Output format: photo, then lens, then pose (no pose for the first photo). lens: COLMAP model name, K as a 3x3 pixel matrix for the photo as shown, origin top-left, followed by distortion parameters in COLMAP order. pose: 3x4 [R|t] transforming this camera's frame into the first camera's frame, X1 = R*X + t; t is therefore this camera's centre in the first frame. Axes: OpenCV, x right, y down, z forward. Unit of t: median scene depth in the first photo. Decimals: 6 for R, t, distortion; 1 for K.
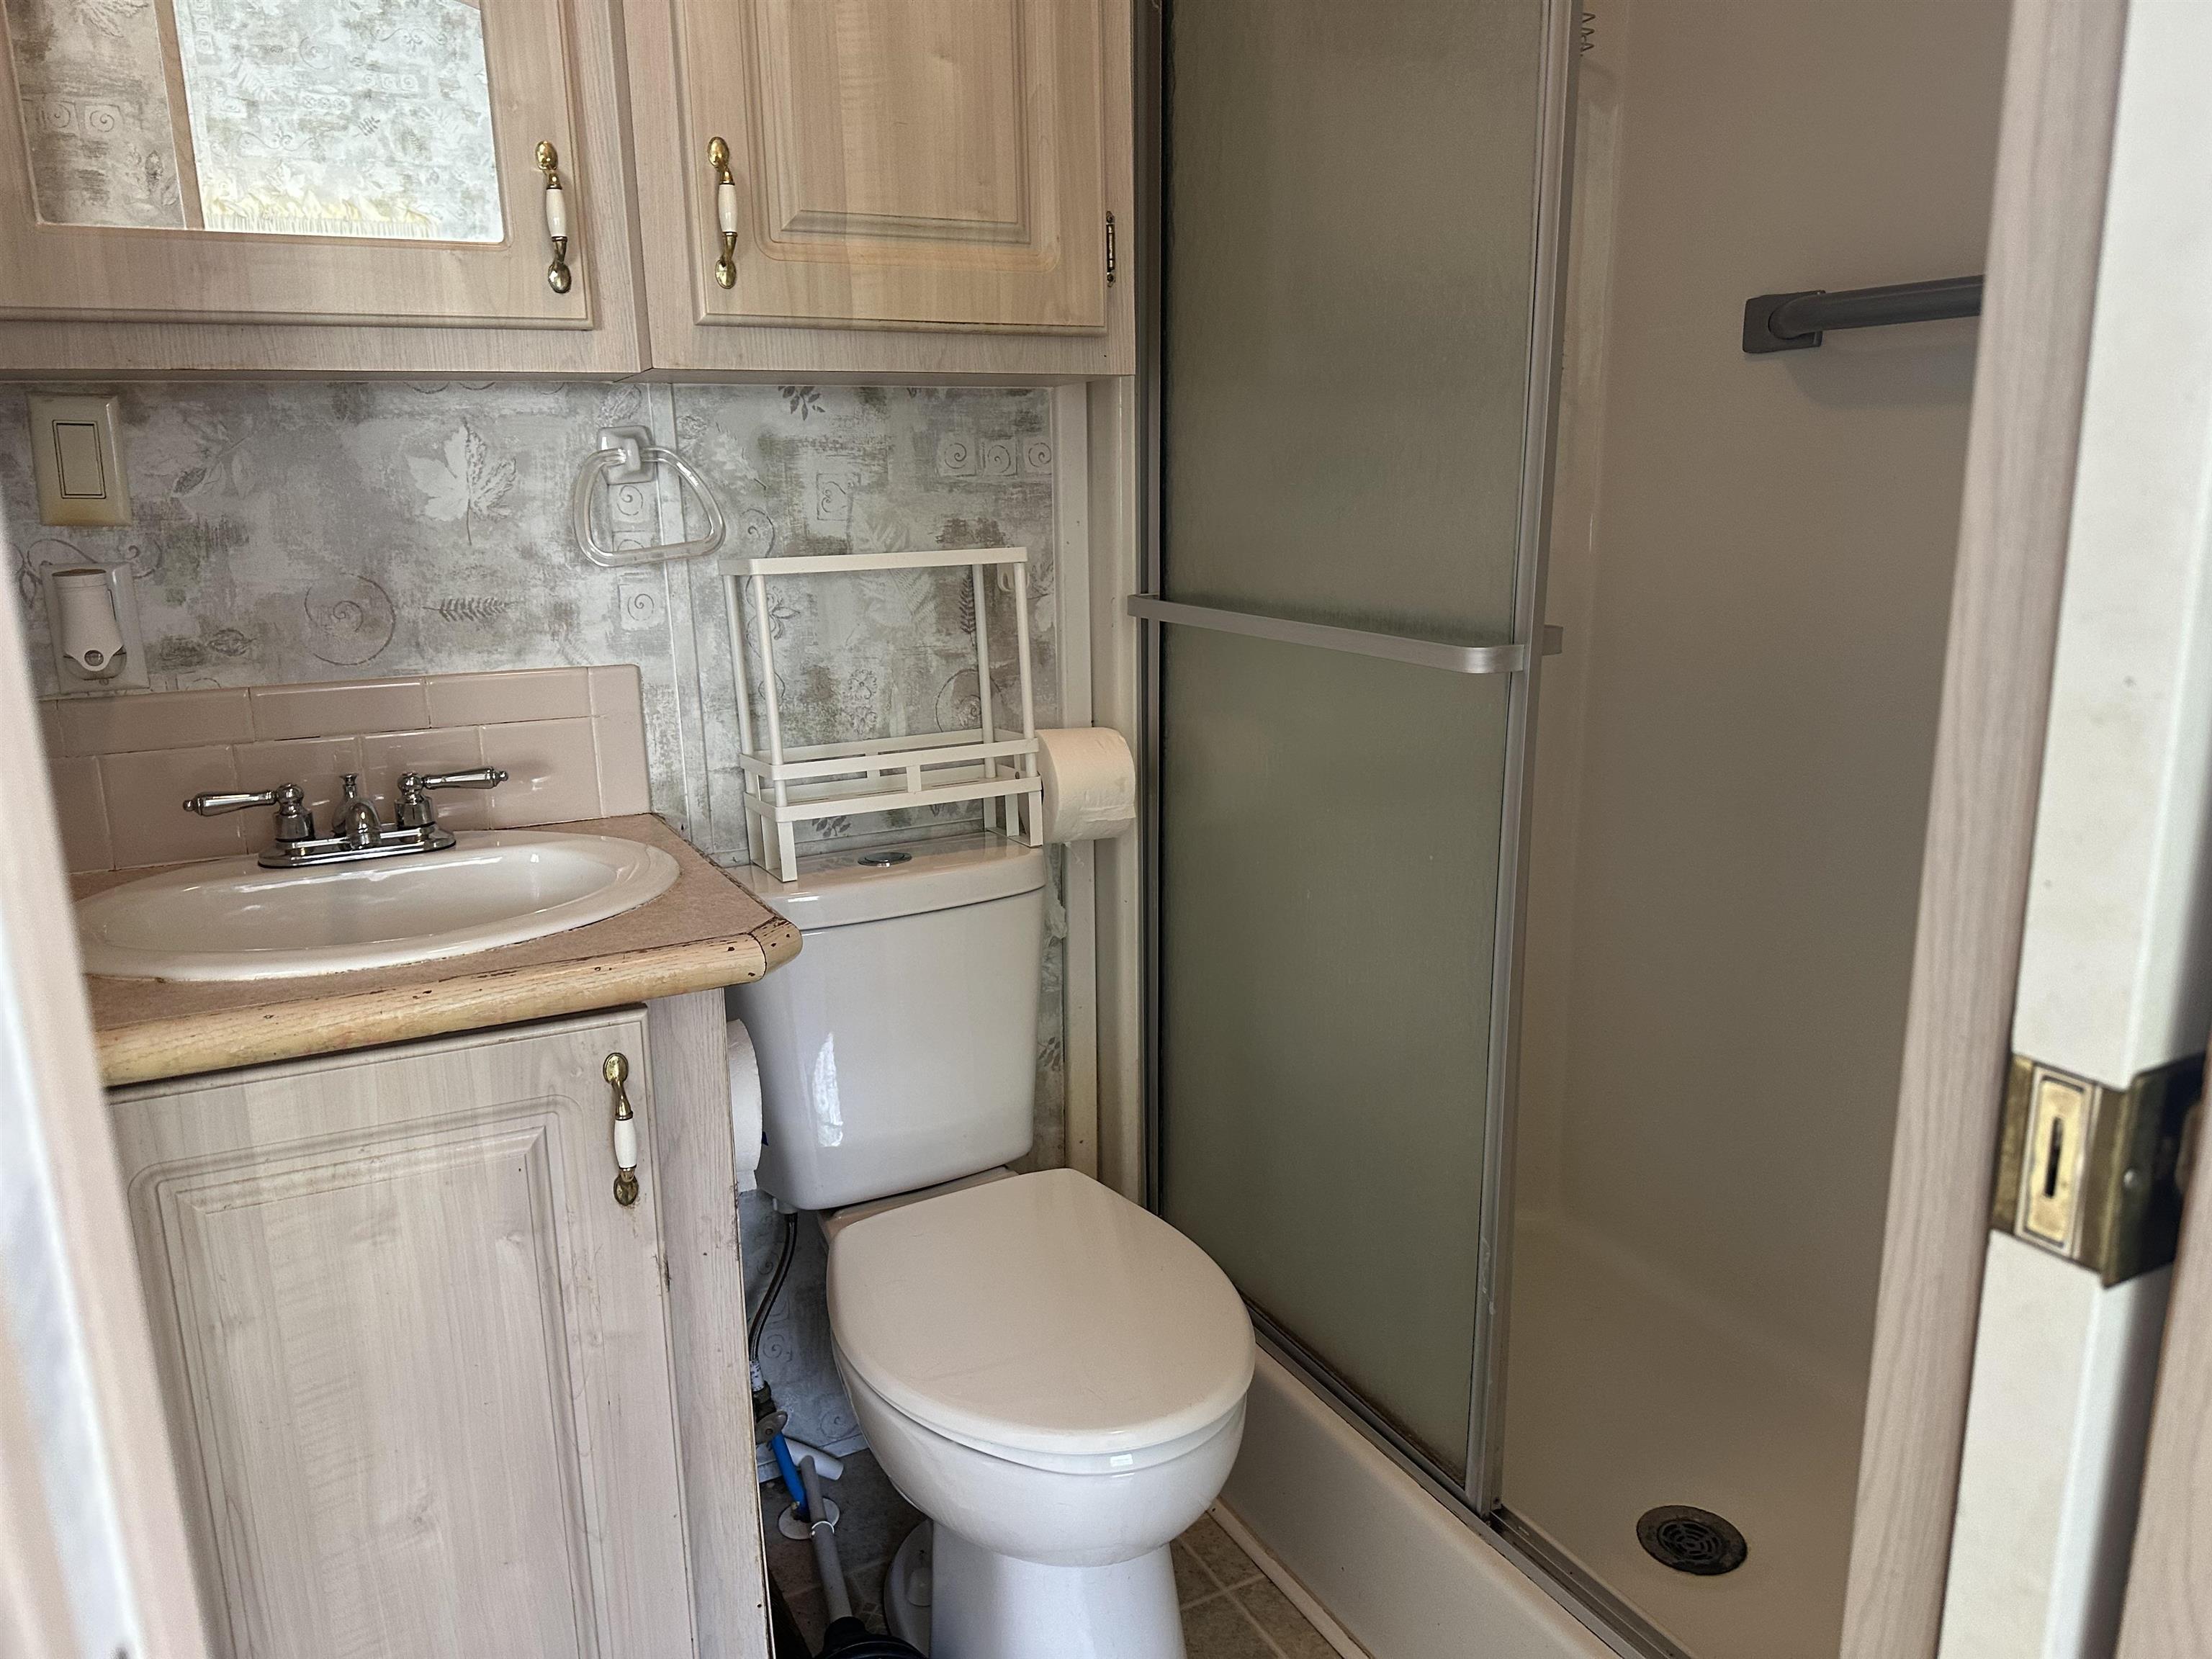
lens RADIAL K [[1561.1, 0, 1101.2], [0, 1561.1, 821.9], [0, 0, 1]] dist [0.044061, -0.057053]
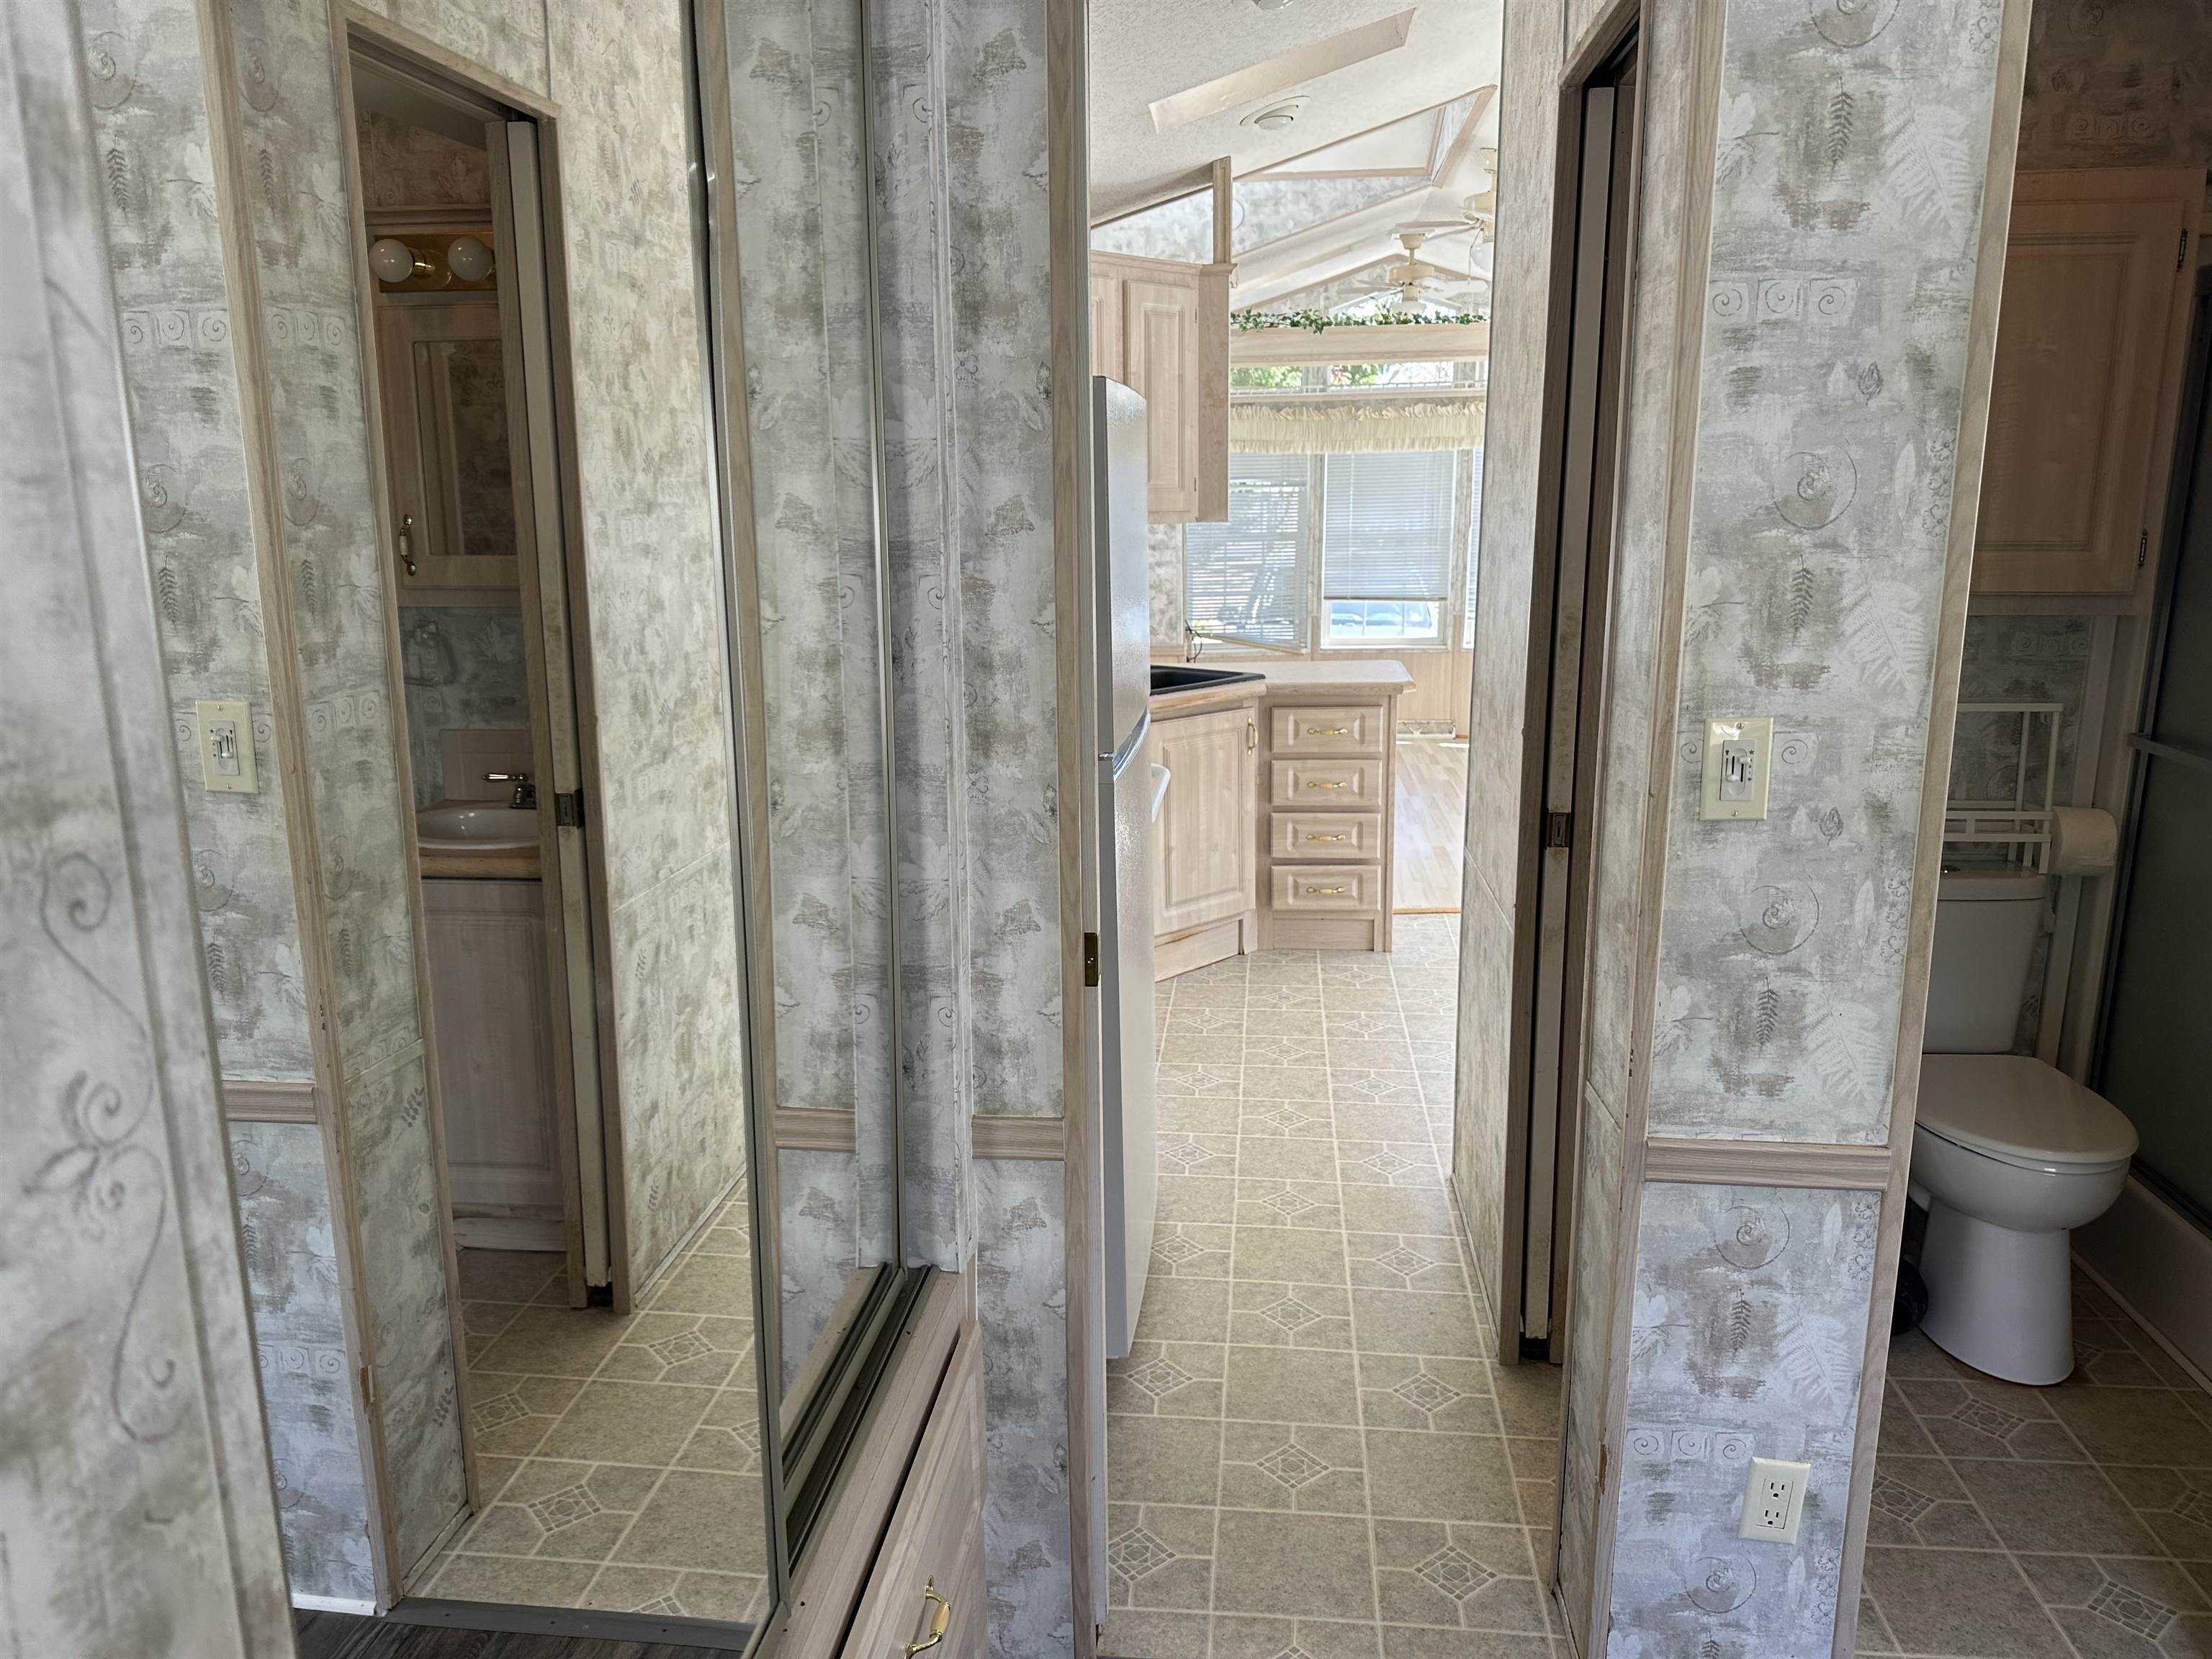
lens RADIAL K [[1561.1, 0, 1067.3], [0, 1561.1, 827.9], [0, 0, 1]] dist [0.044061, -0.057053]
pose [[0.828776, 0.126644, -0.545060, 0.006118], [-0.125490, 0.991307, 0.039520, 0.031144], [0.545327, 0.035646, 0.837465, -1.015591]]
